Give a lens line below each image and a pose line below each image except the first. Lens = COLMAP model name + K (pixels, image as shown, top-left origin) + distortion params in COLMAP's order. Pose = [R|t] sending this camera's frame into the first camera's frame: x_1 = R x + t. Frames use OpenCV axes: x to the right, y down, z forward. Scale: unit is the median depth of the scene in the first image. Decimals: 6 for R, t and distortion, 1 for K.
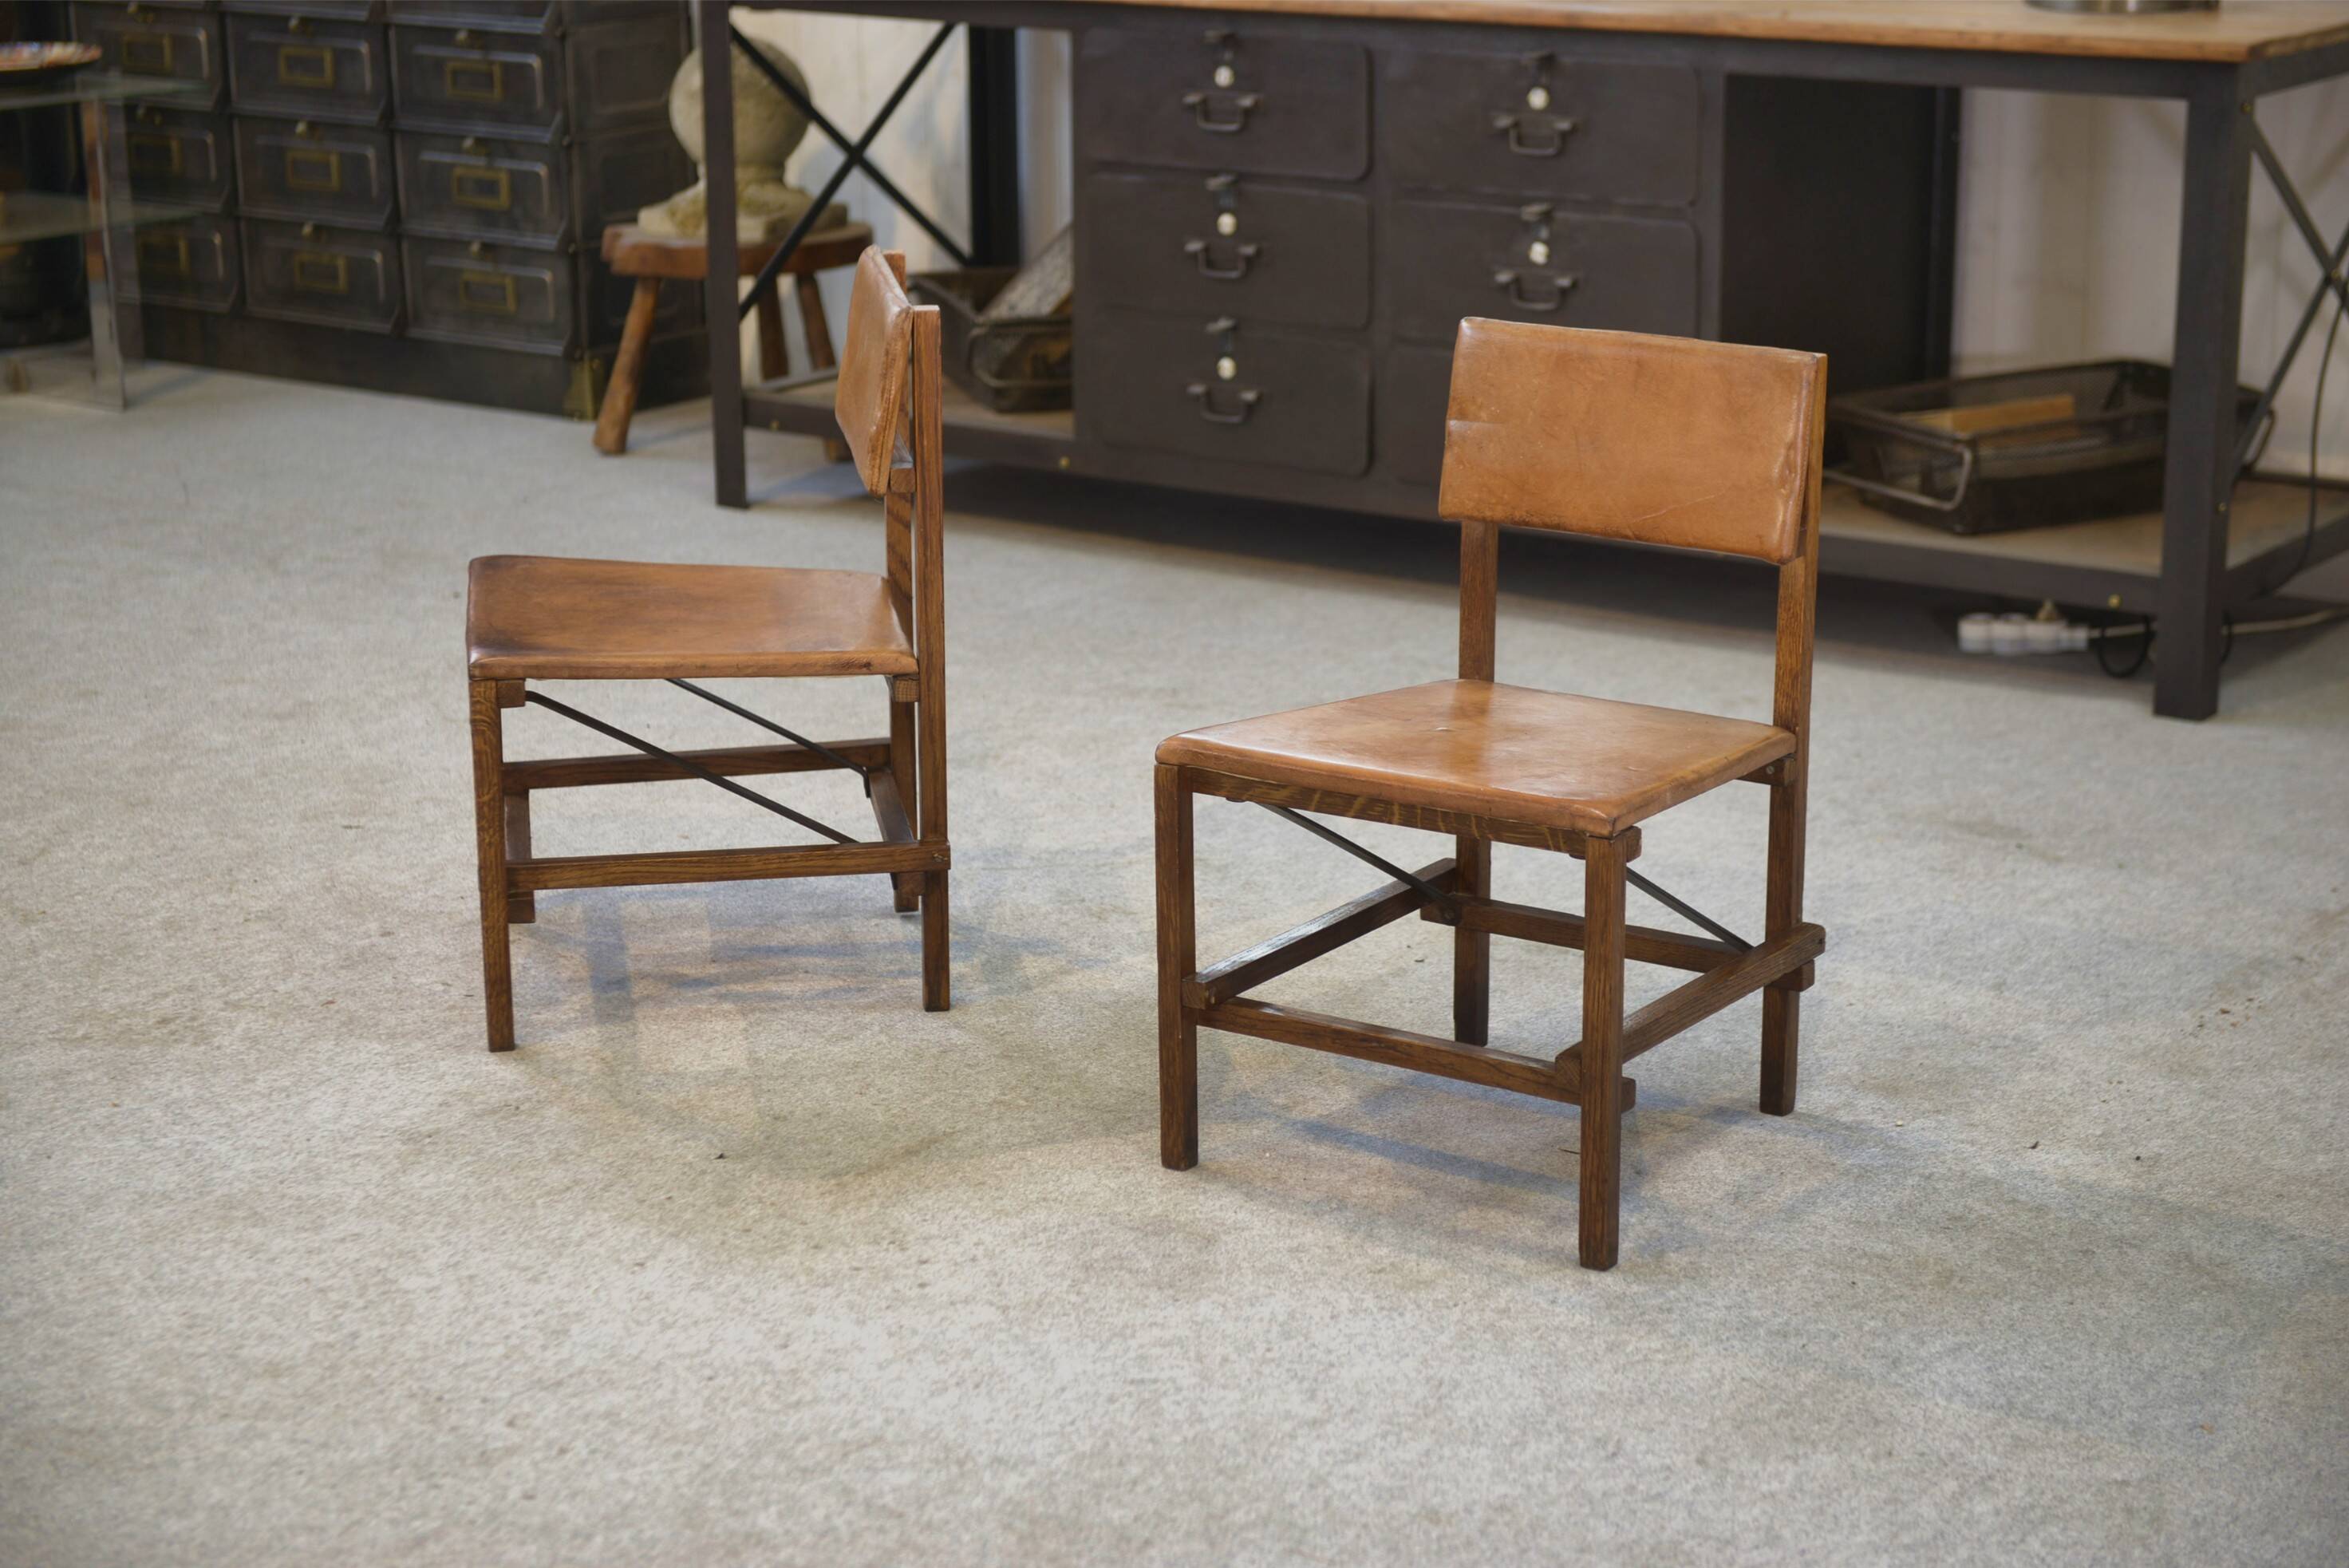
lens RADIAL K [[4477.6, 0, 1174.5], [0, 4477.6, 784.0], [0, 0, 1]] dist [0.137949, -0.496858]
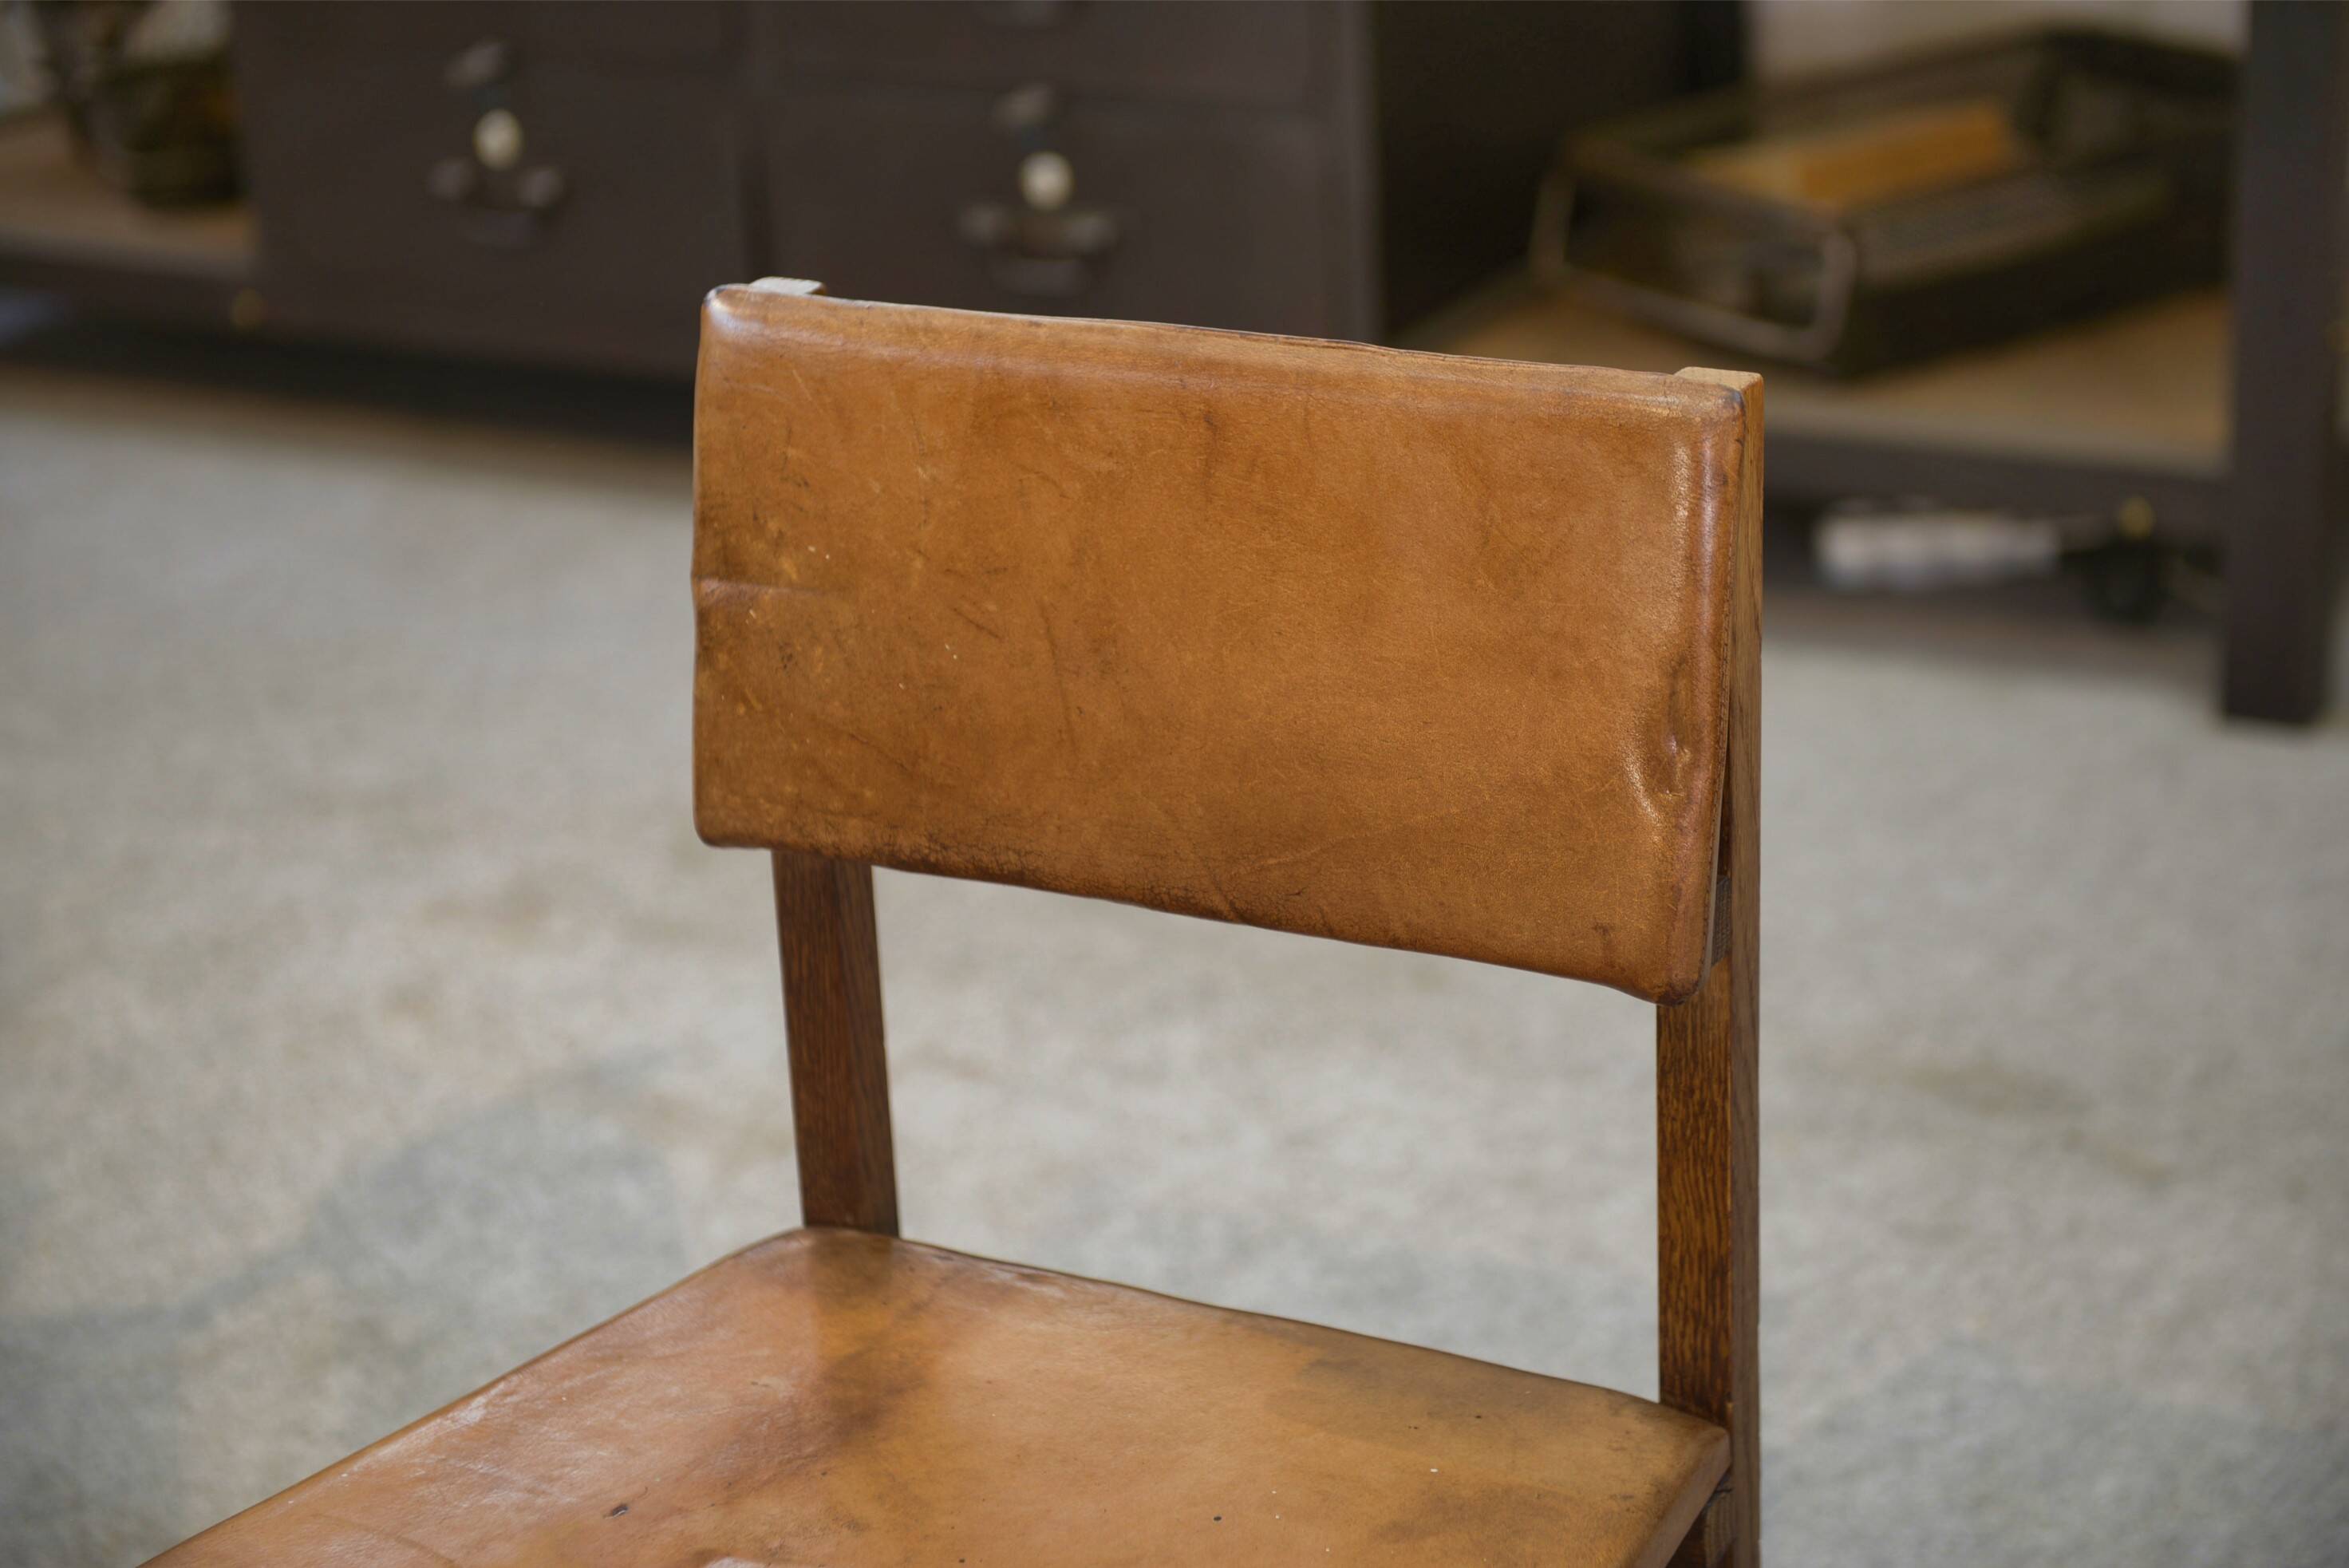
lens RADIAL K [[4477.6, 0, 1174.5], [0, 4477.6, 784.0], [0, 0, 1]] dist [0.137949, -0.496858]
pose [[0.993697, -0.082796, 0.075575, 0.059612], [0.074498, 0.991497, 0.106693, -0.084518], [-0.083766, -0.100390, 0.991416, 0.540824]]
